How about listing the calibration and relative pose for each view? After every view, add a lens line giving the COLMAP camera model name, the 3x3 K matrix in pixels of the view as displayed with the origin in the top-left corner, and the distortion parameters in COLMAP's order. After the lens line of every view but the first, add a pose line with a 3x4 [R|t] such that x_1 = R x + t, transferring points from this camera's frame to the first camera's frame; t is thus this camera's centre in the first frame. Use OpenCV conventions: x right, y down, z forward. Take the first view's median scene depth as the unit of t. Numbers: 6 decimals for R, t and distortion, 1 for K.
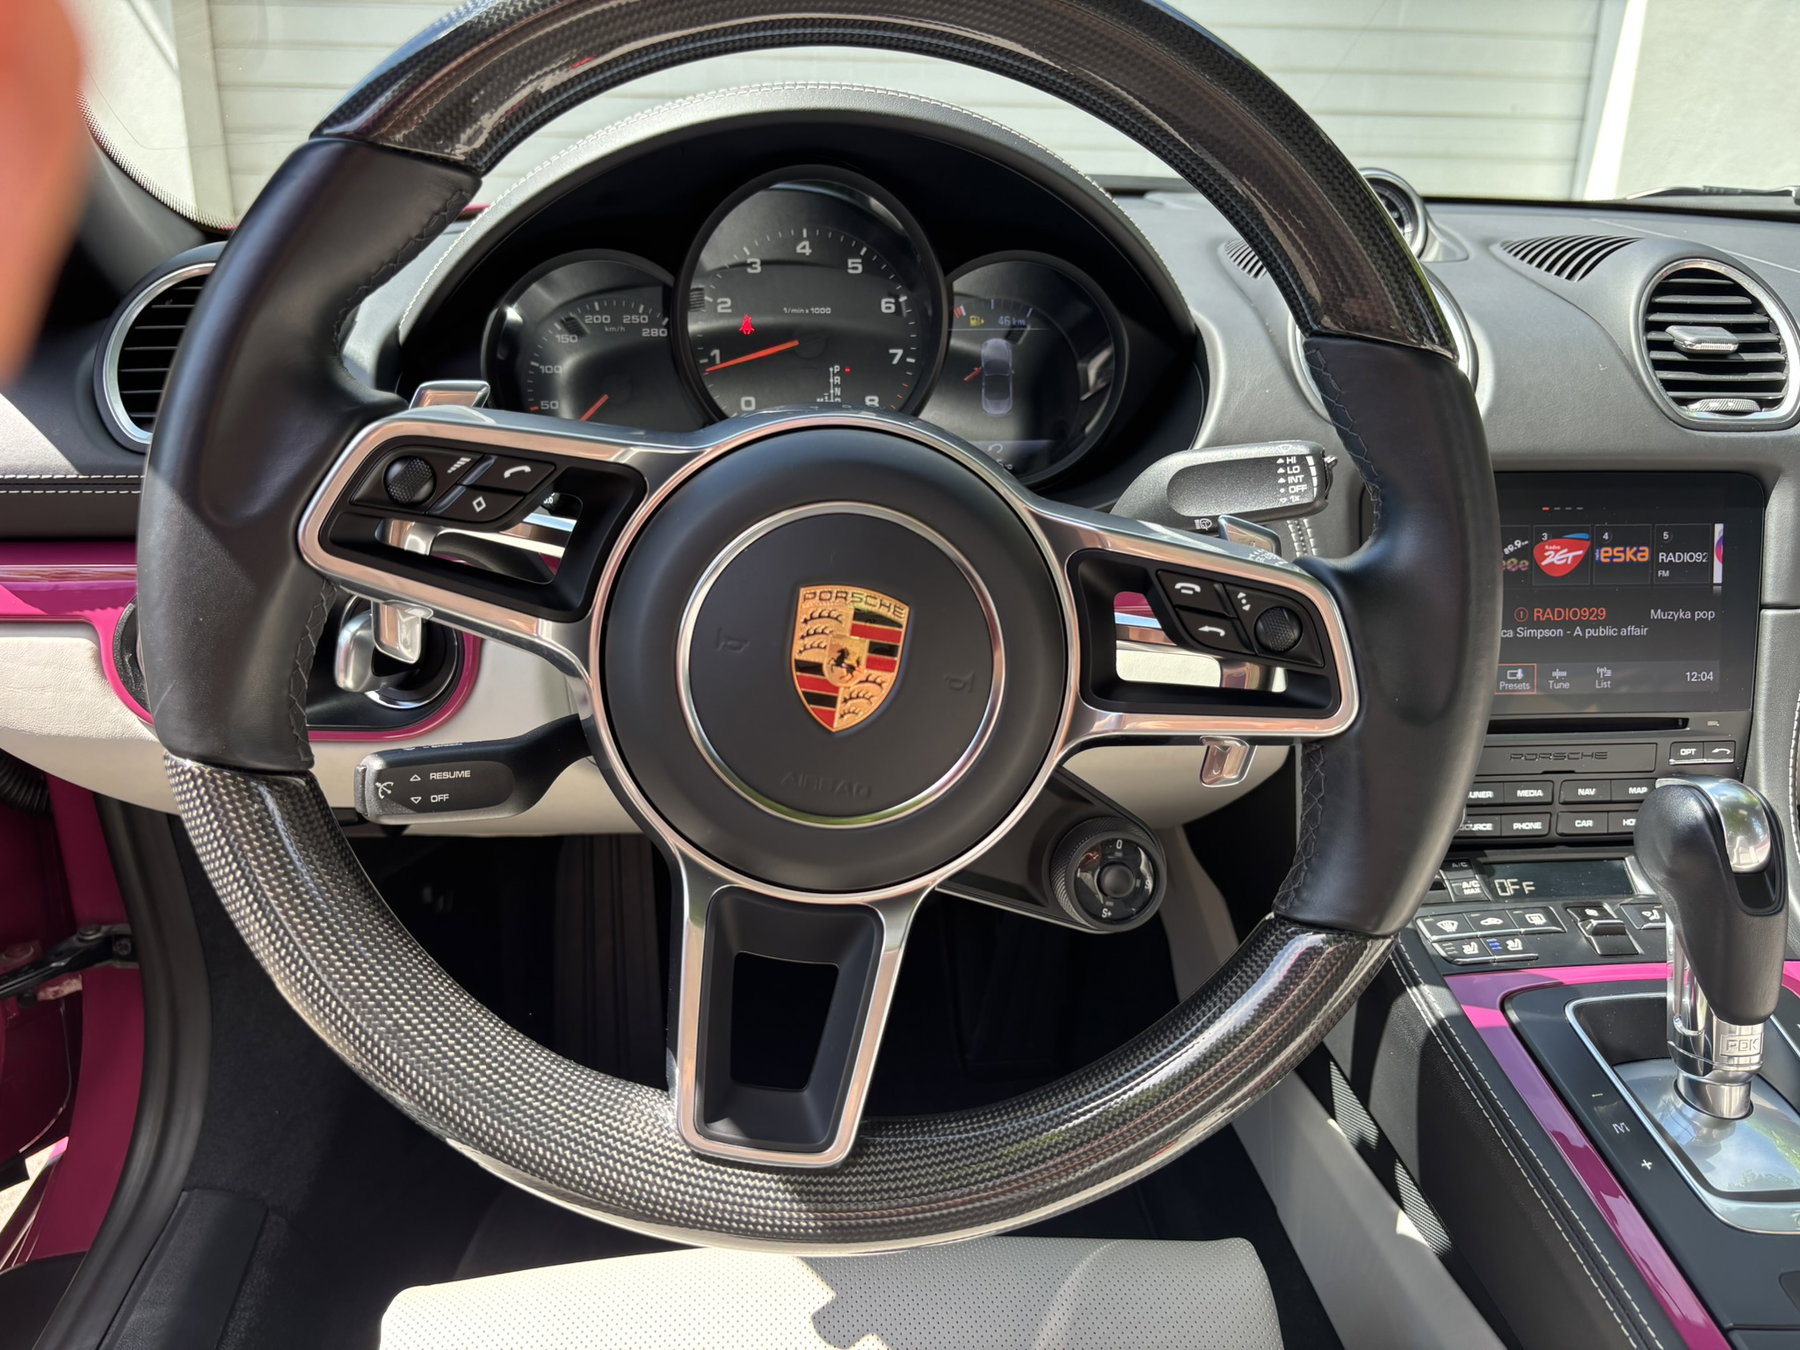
lens RADIAL K [[1368.7, 0, 910.6], [0, 1368.7, 723.3], [0, 0, 1]] dist [0.018491, -0.020240]
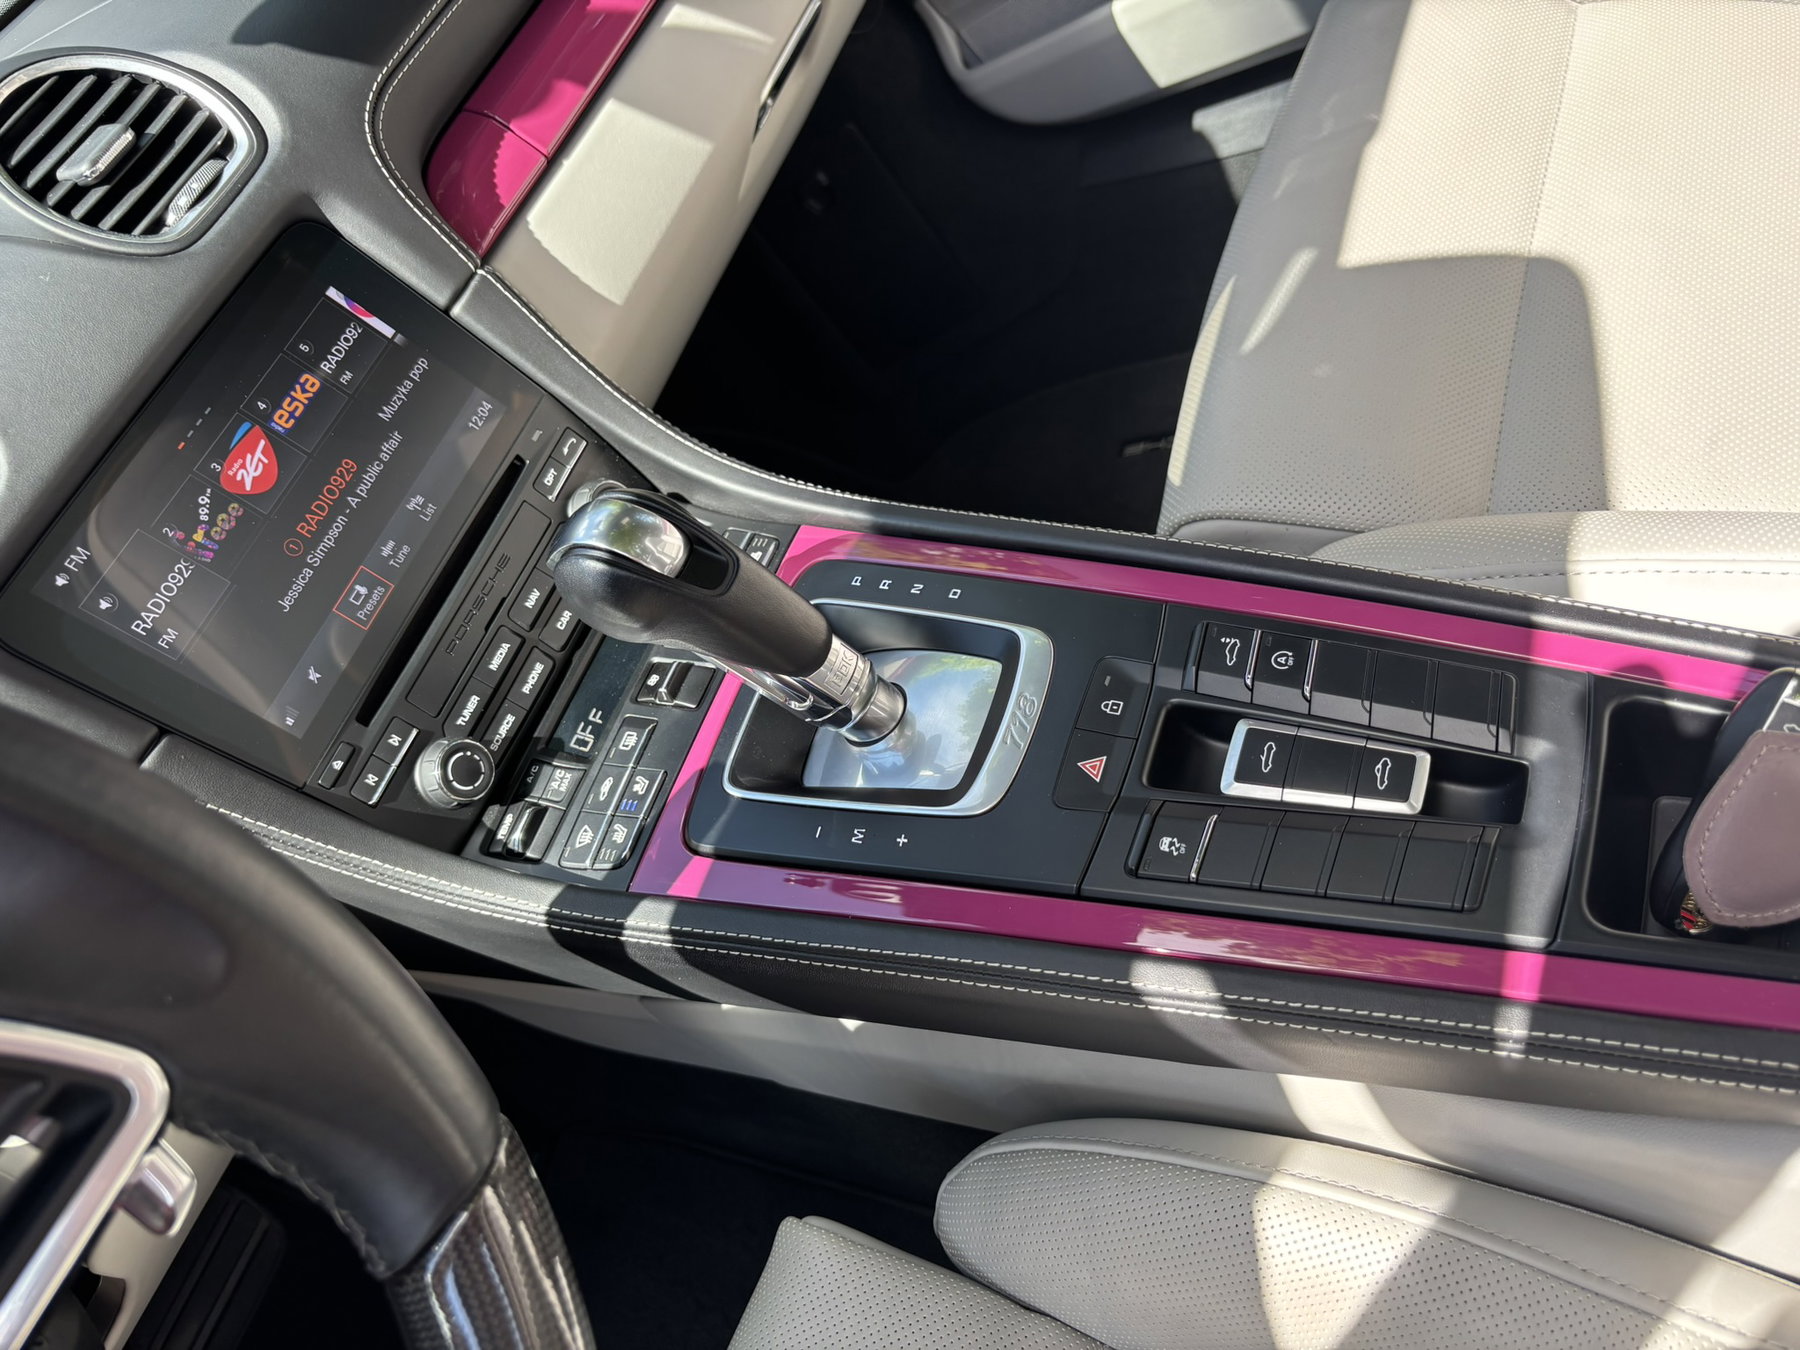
lens RADIAL K [[1368.7, 0, 895.7], [0, 1368.7, 676.5], [0, 0, 1]] dist [0.018491, -0.020240]
pose [[0.408544, -0.840362, 0.356207, 0.241921], [0.788197, 0.521617, 0.326590, -0.025018], [-0.460258, 0.147335, 0.875474, 0.161561]]
